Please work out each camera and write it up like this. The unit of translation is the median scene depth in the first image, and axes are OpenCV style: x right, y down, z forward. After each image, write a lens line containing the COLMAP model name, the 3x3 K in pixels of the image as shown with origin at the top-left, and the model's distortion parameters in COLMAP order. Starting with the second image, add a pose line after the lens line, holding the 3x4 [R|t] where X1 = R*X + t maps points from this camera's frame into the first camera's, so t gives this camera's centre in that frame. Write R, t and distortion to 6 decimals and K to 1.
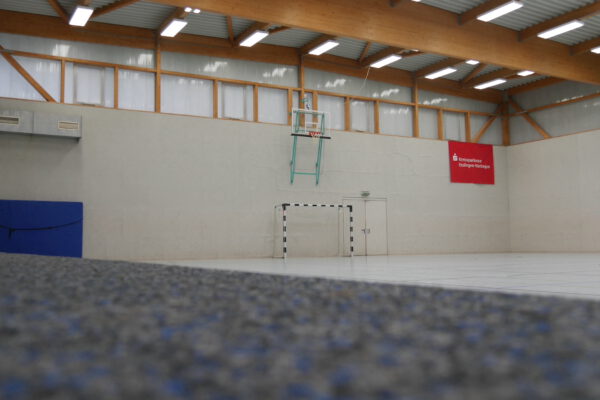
lens RADIAL K [[622.9, 0, 300.0], [0, 622.9, 200.0], [0, 0, 1]] dist [-0.008407, 0.005731]
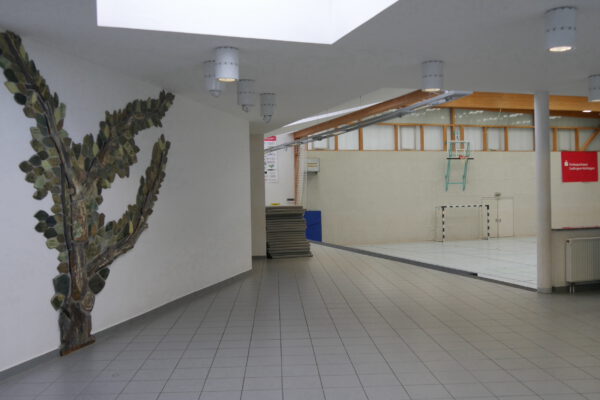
lens RADIAL K [[622.9, 0, 300.0], [0, 622.9, 200.0], [0, 0, 1]] dist [-0.008407, 0.005731]
pose [[0.981655, -0.004609, -0.190610, -0.073185], [0.022302, 0.995621, 0.090783, -0.145513], [0.189357, -0.093369, 0.977459, -0.515823]]
